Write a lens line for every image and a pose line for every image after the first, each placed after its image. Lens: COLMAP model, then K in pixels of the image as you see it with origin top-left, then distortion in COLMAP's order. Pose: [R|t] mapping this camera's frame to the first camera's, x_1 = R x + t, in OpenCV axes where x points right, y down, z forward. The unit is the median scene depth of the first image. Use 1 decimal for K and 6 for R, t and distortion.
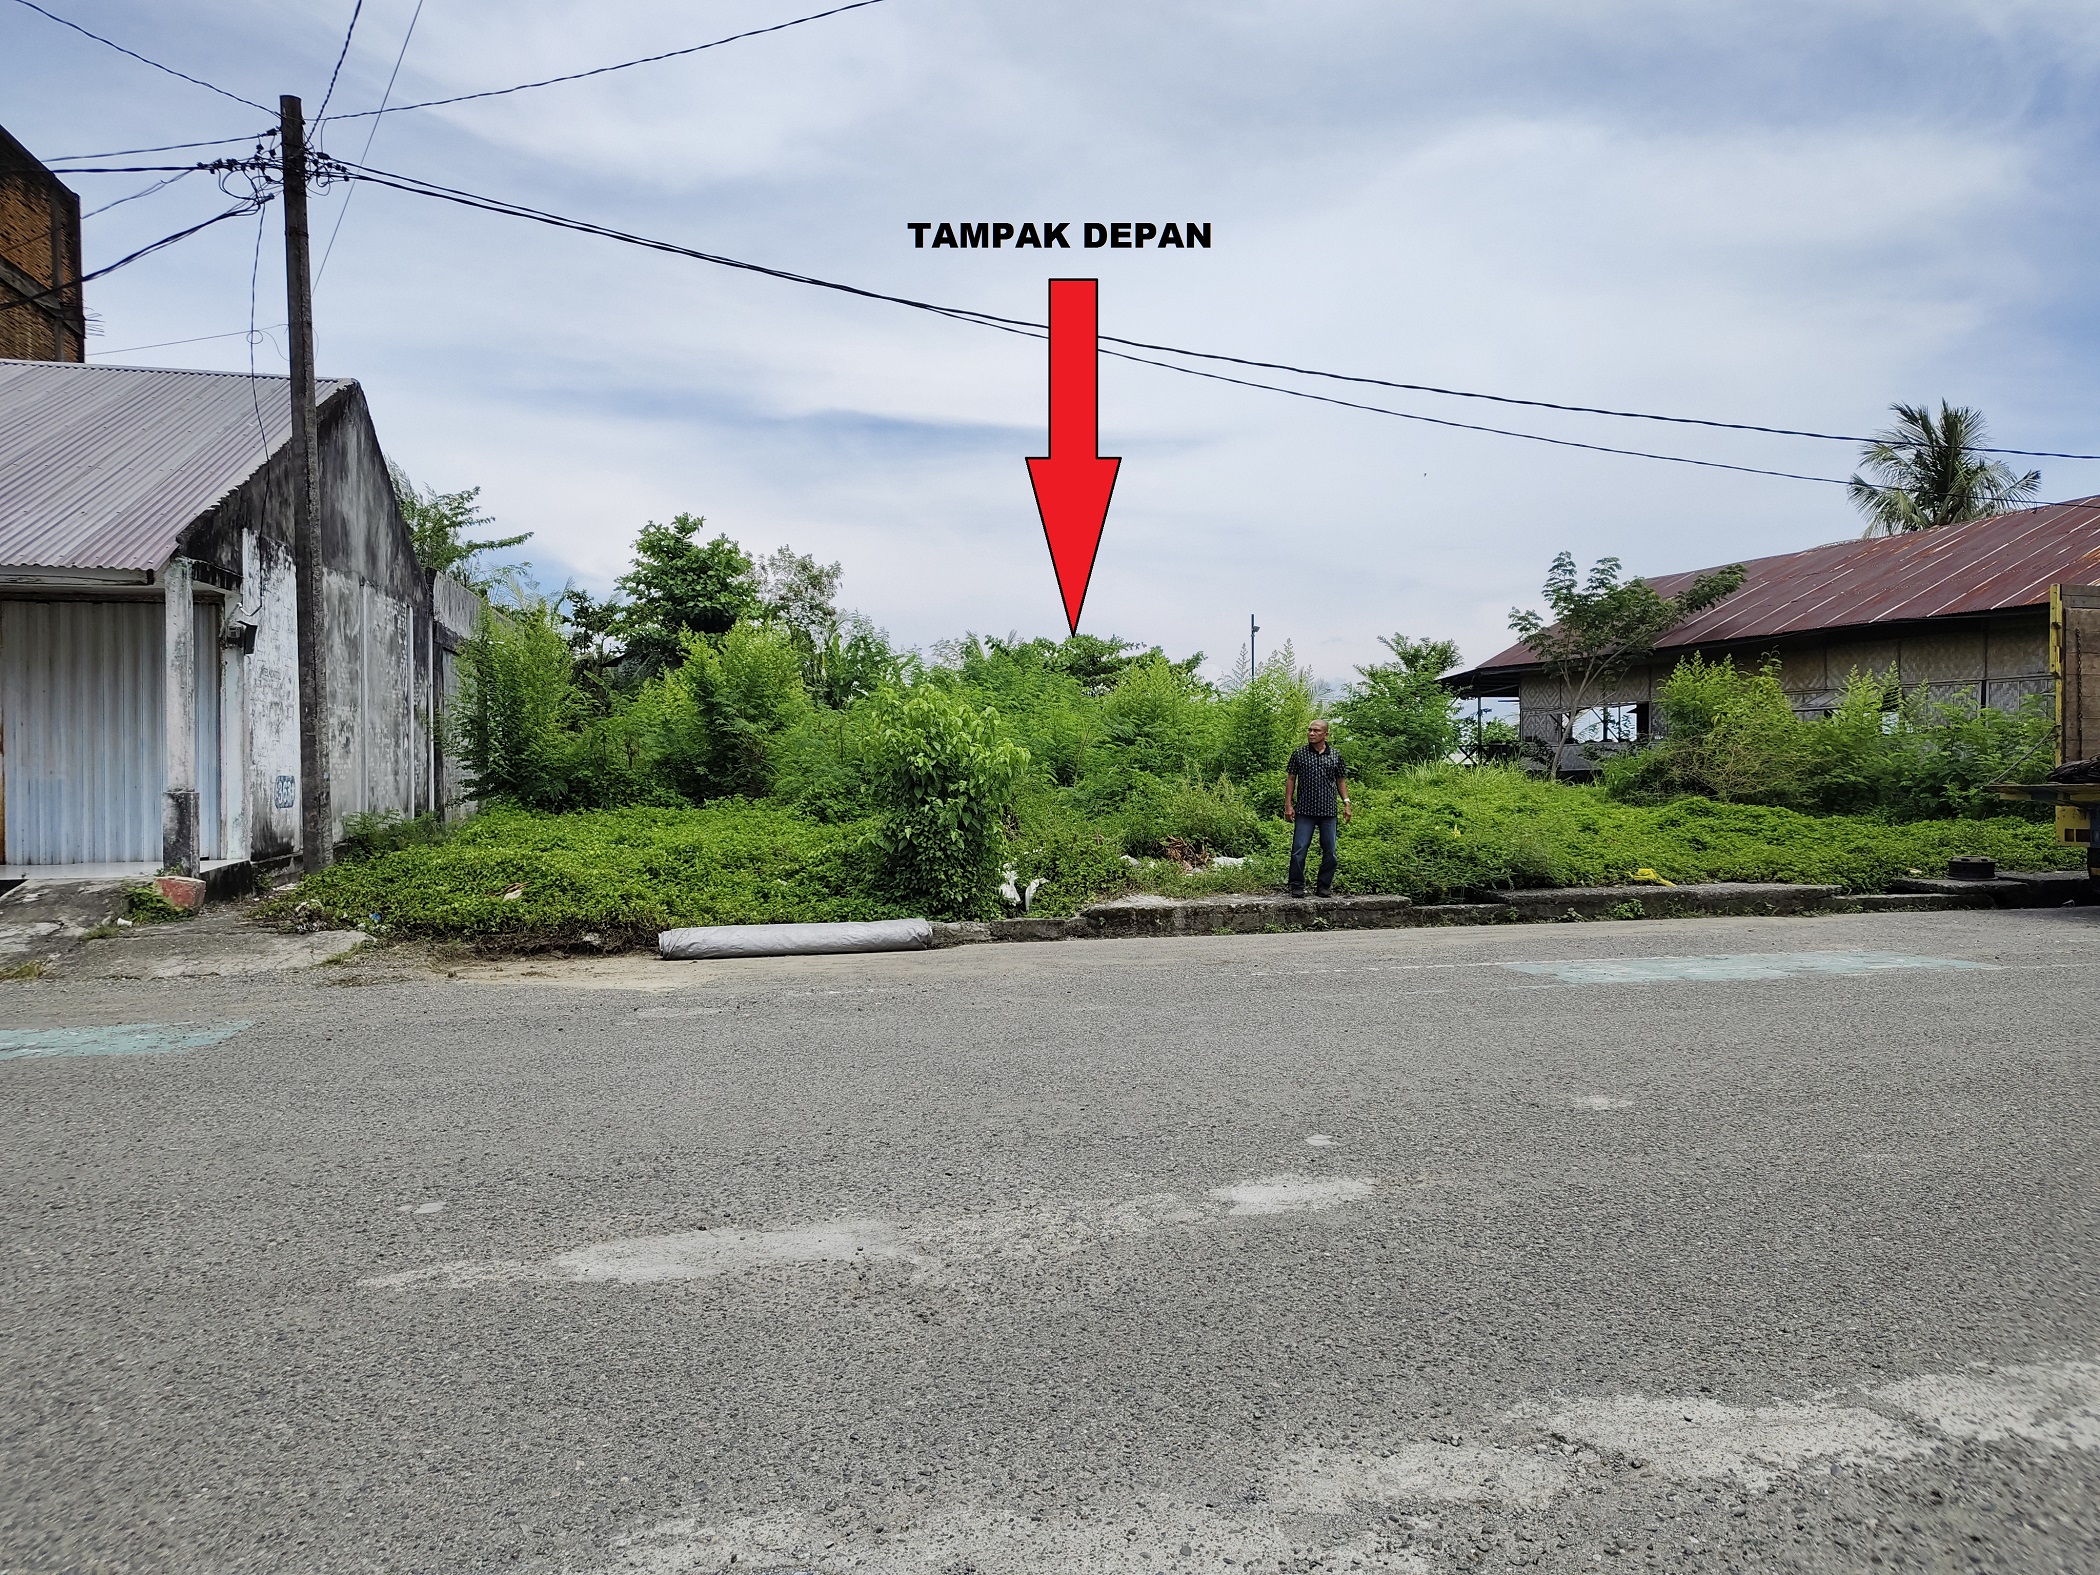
lens RADIAL K [[1432.5, 0, 1062.7], [0, 1432.5, 789.2], [0, 0, 1]] dist [0.044385, -0.036081]
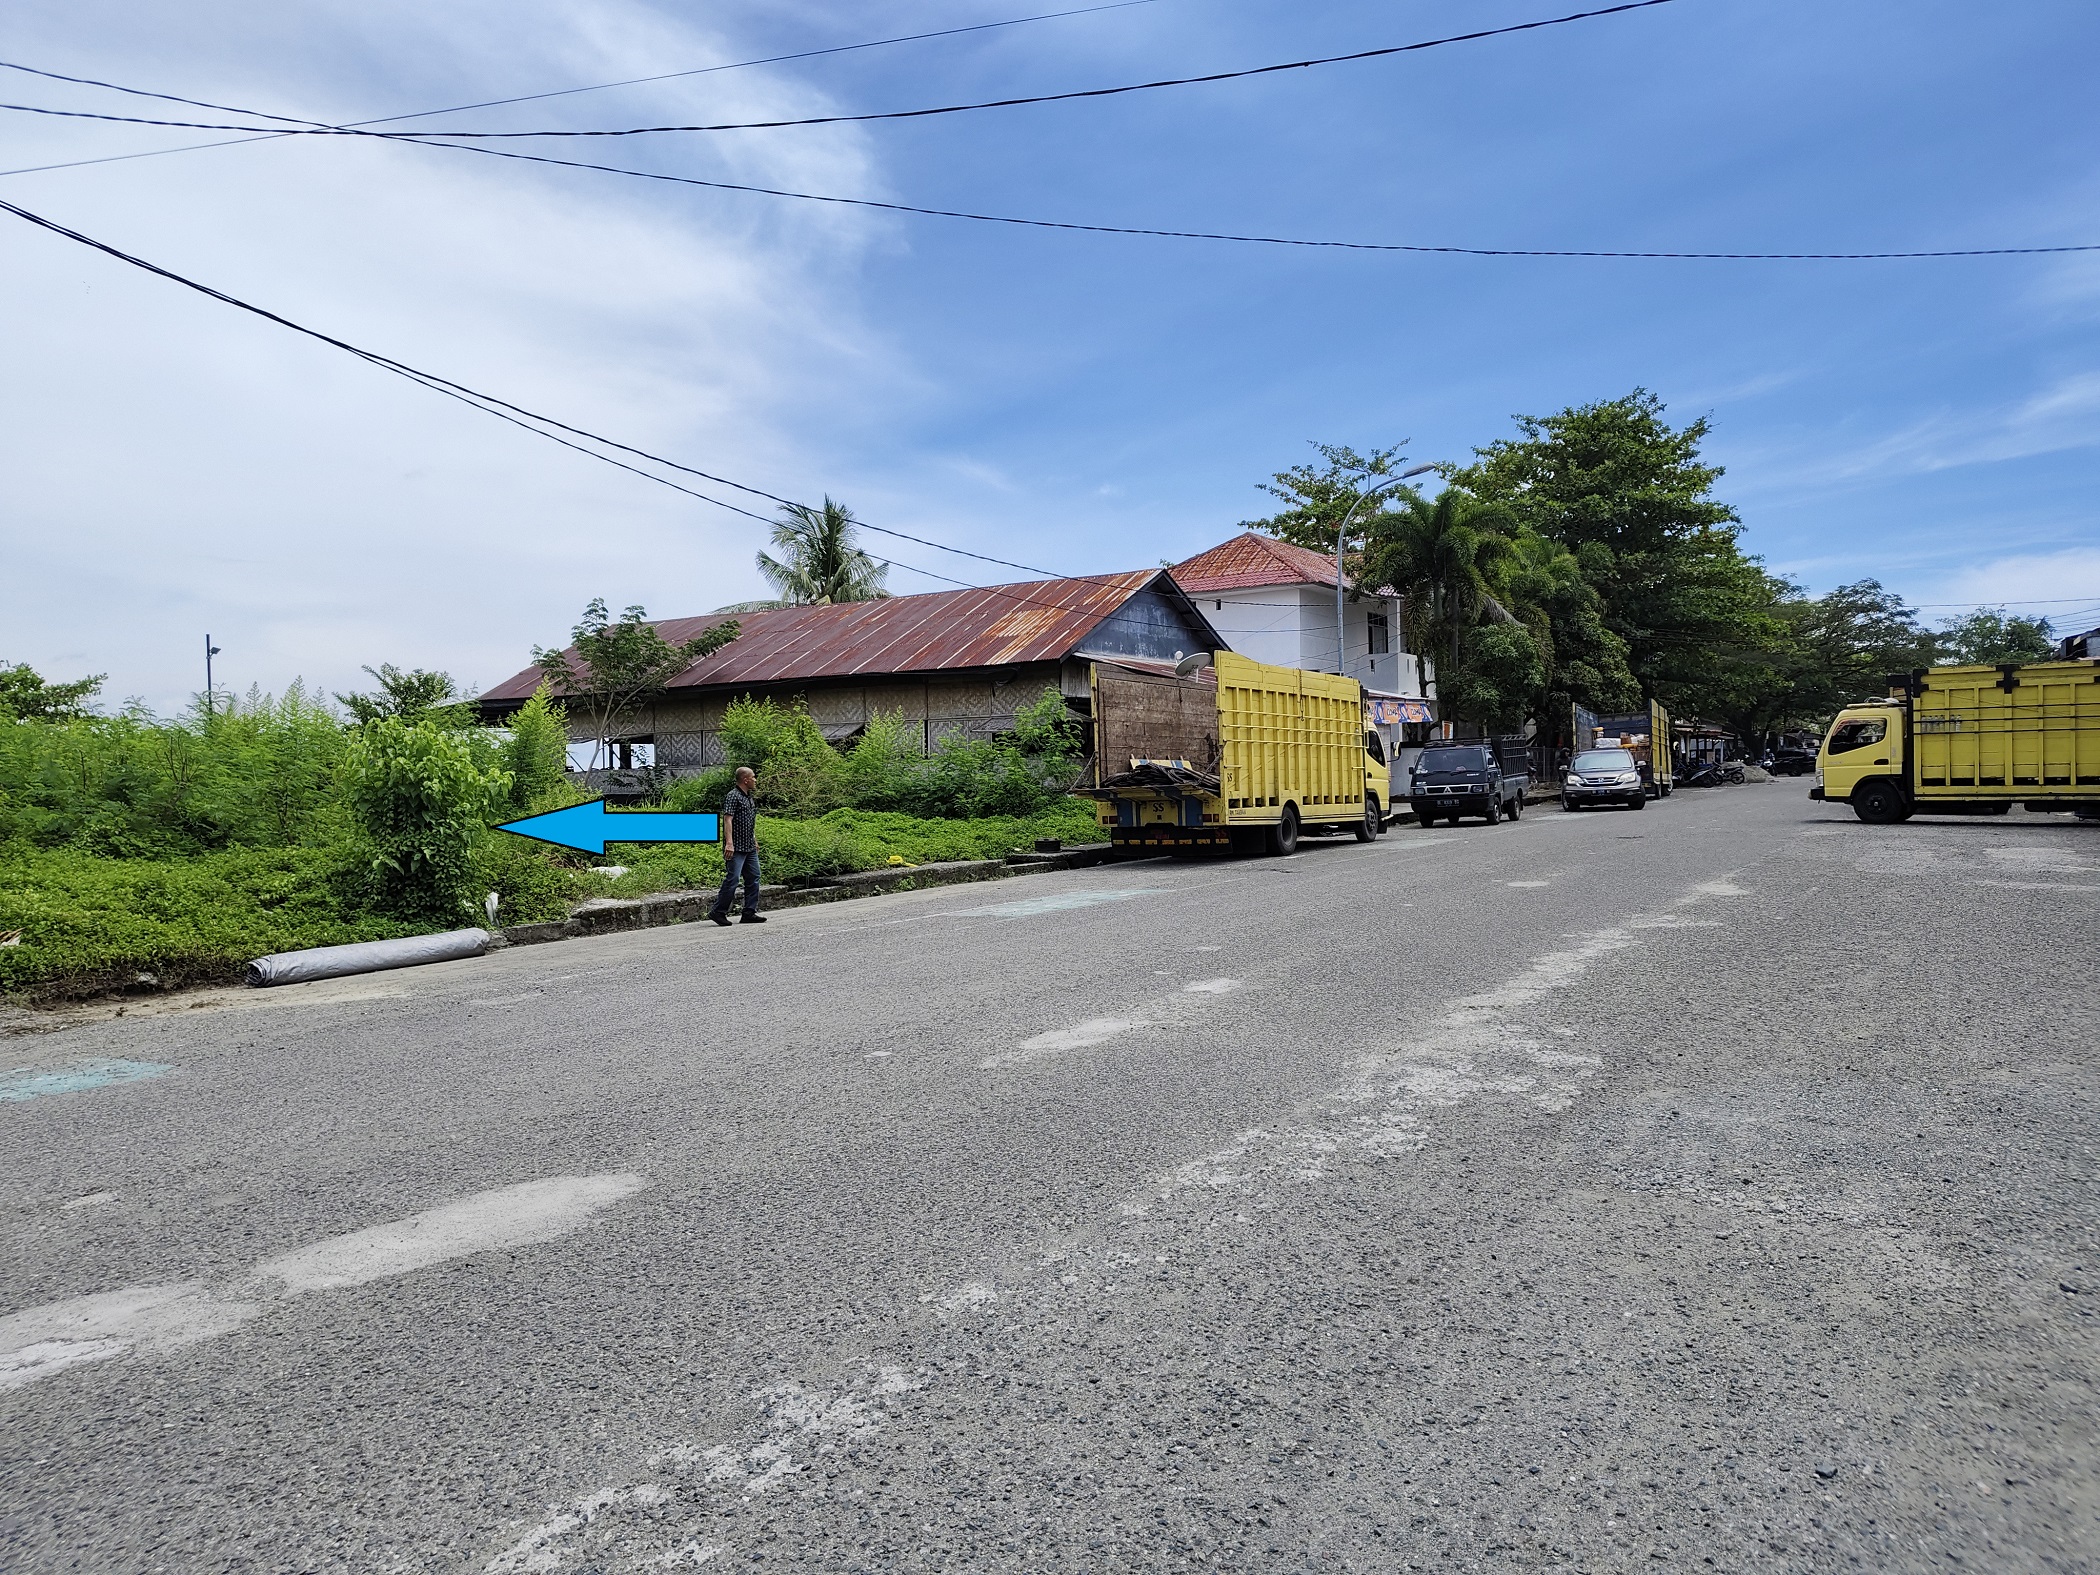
lens RADIAL K [[1463.4, 0, 1050.8], [0, 1463.4, 777.4], [0, 0, 1]] dist [-0.003925, -0.003604]
pose [[0.700835, -0.015512, 0.713155, -0.263757], [0.036411, 0.999238, -0.014048, 0.002639], [-0.712393, 0.035812, 0.700866, -0.050376]]
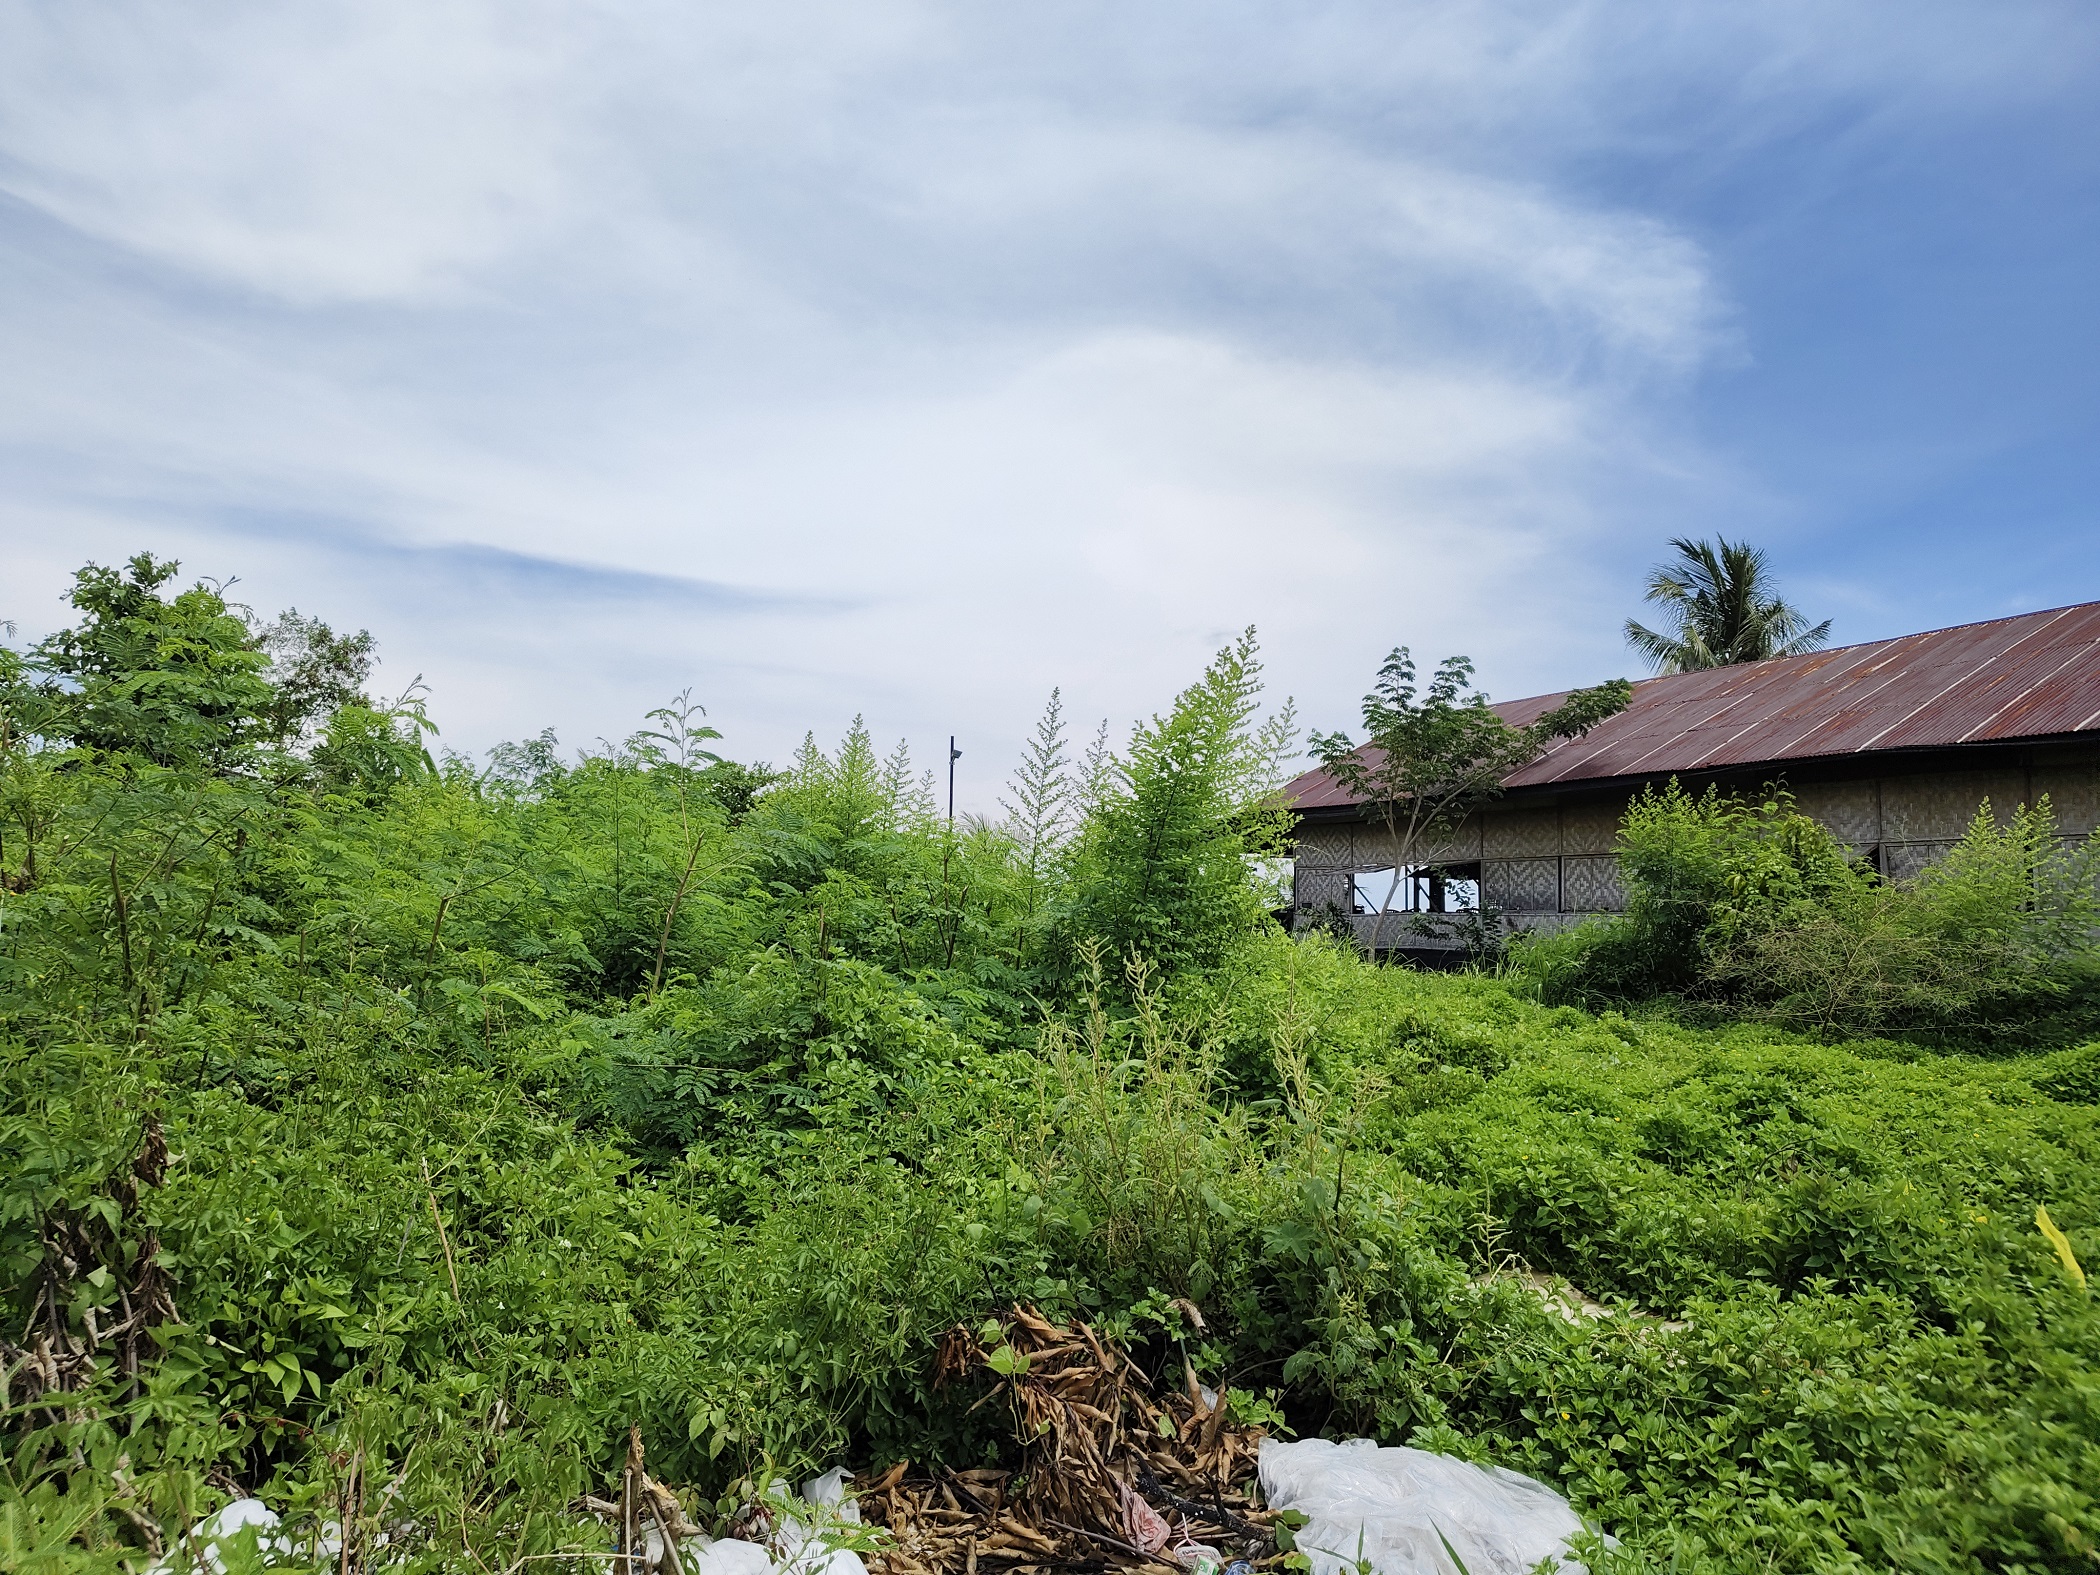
lens RADIAL K [[1371.2, 0, 1050.0], [0, 1371.2, 787.5], [0, 0, 1]] dist [0.074074, -0.093267]
pose [[0.970613, 0.044692, 0.236461, 0.015262], [-0.016841, 0.992809, -0.118518, -0.010984], [-0.240058, 0.111053, 0.964386, 0.454196]]
